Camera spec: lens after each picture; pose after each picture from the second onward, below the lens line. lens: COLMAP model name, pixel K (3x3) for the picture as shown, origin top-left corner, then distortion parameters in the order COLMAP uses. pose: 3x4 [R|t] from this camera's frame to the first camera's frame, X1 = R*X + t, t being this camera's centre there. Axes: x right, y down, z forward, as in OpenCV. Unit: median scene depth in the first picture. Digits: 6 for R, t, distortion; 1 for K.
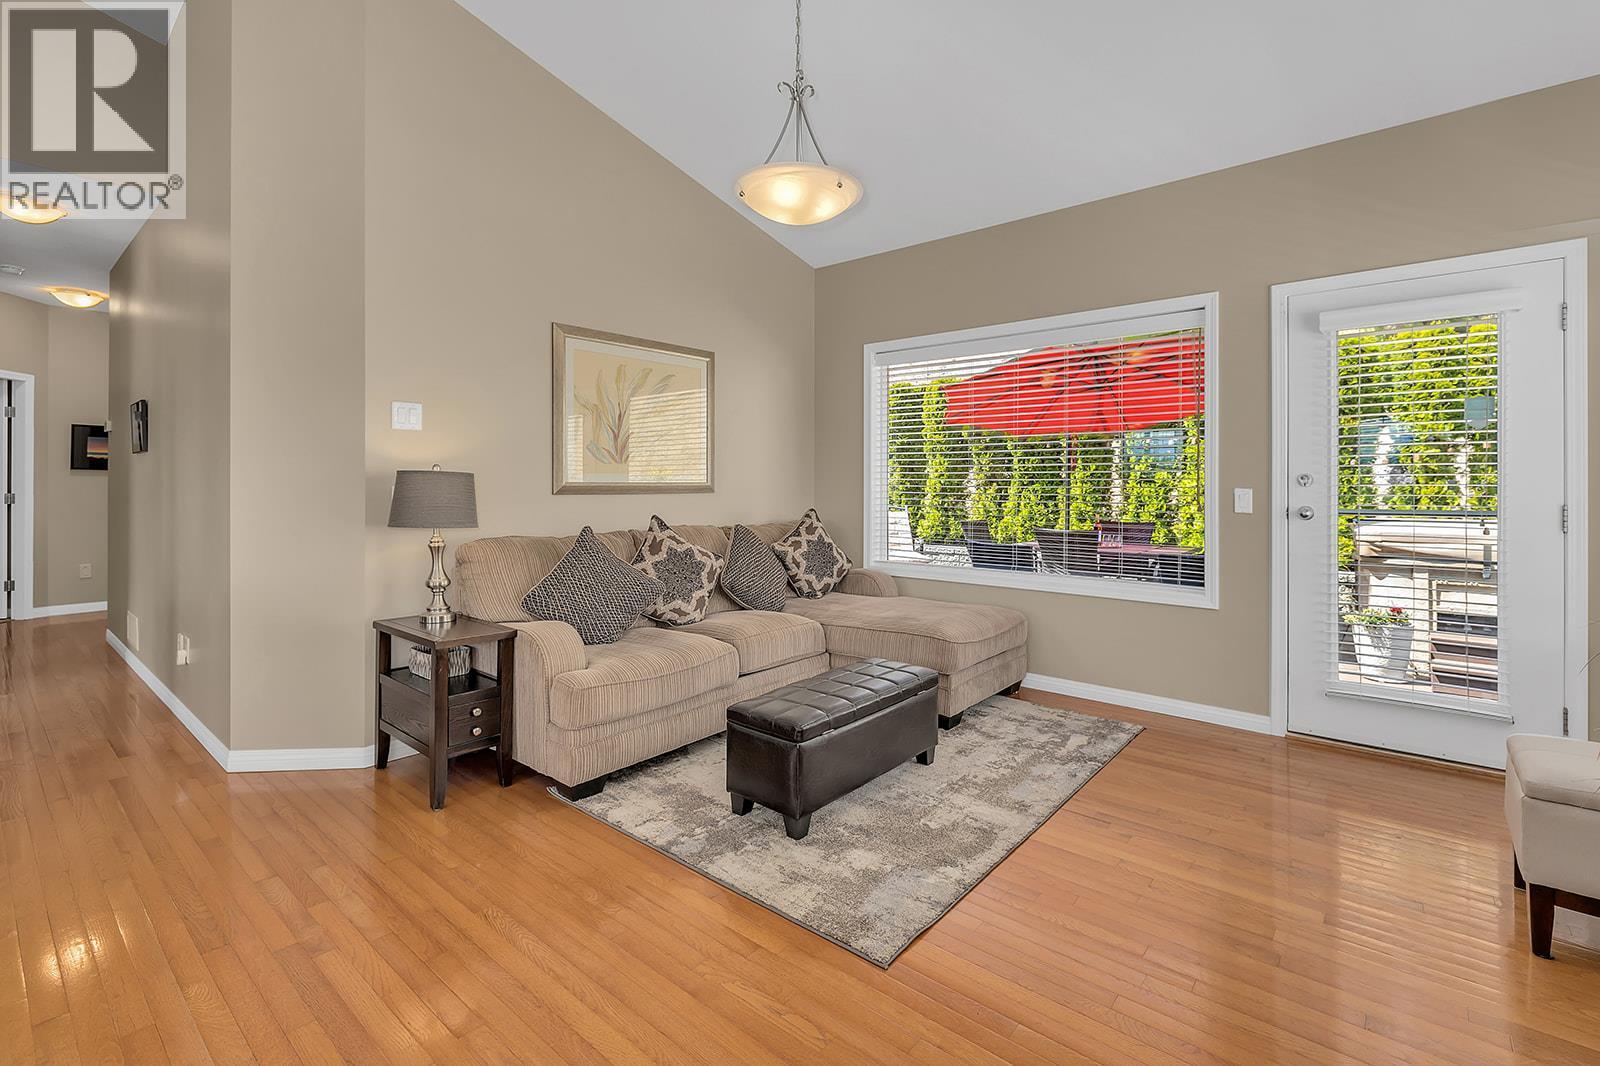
lens RADIAL K [[707.7, 0, 838.1], [0, 707.7, 485.8], [0, 0, 1]] dist [0.021479, 0.000022]
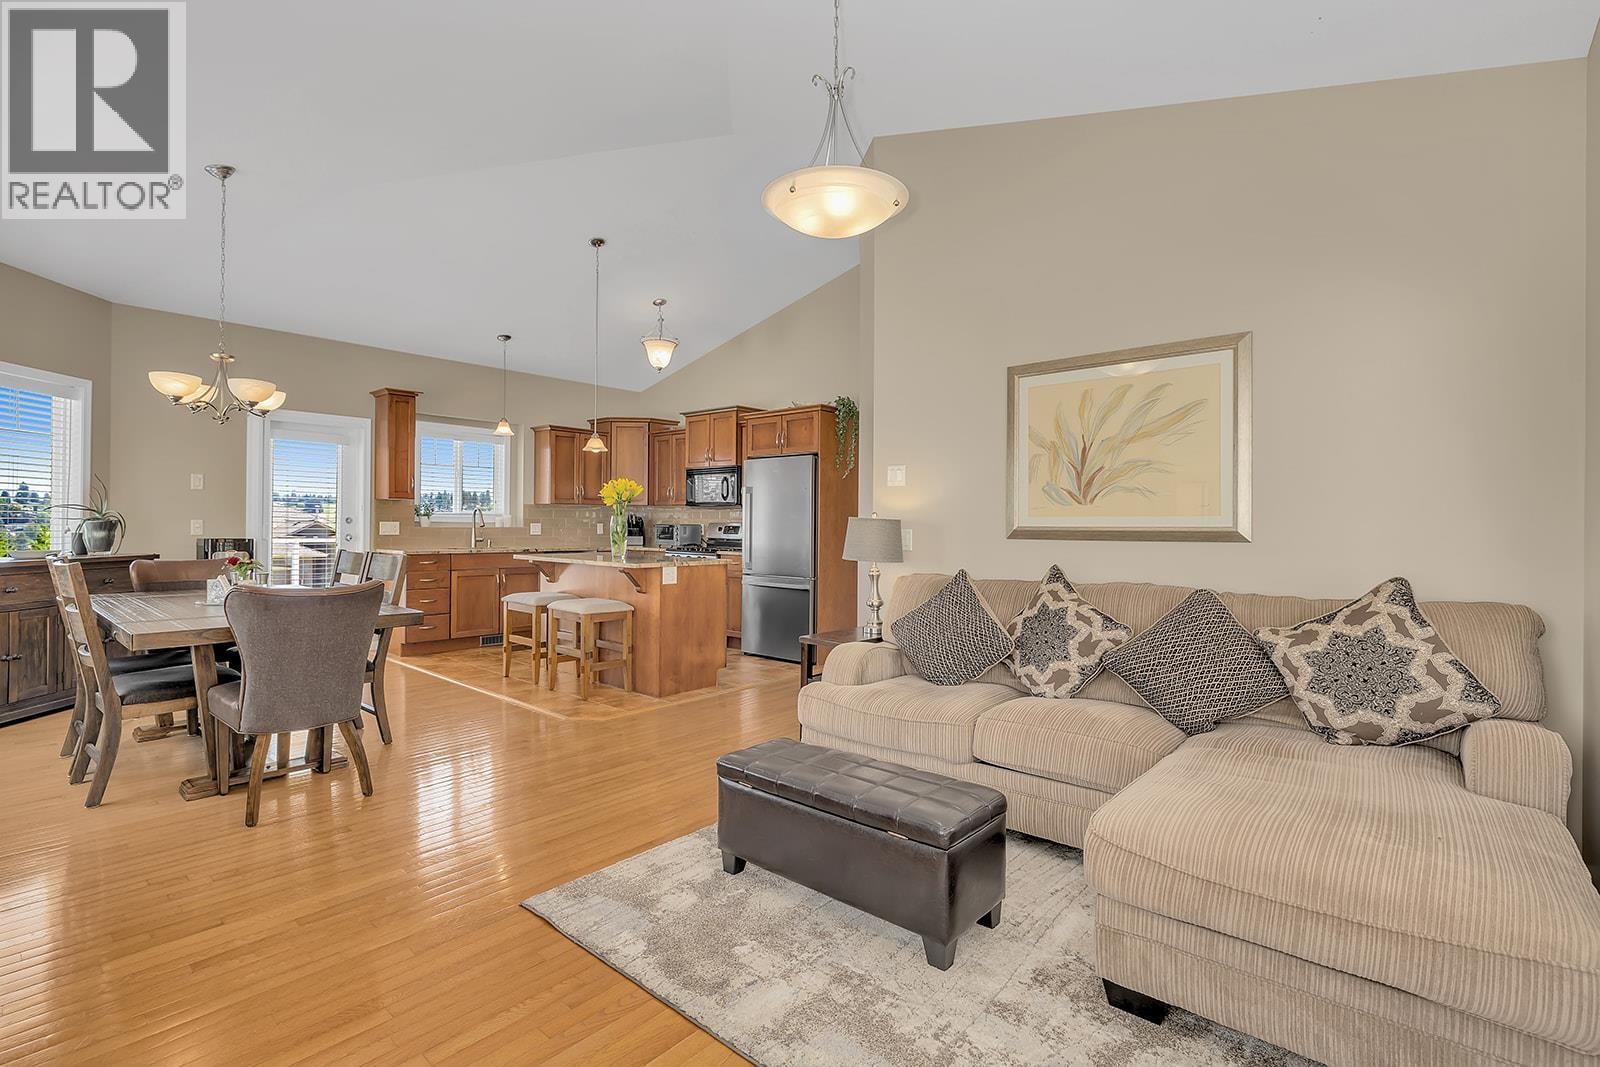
lens RADIAL K [[740.2, 0, 800.0], [0, 740.2, 533.5], [0, 0, 1]] dist [-0.002016, -0.000219]
pose [[-0.039477, 0.006477, -0.999199, 0.773963], [-0.008527, 0.999940, 0.006819, 0.000318], [0.999184, 0.008790, -0.039419, 0.879137]]
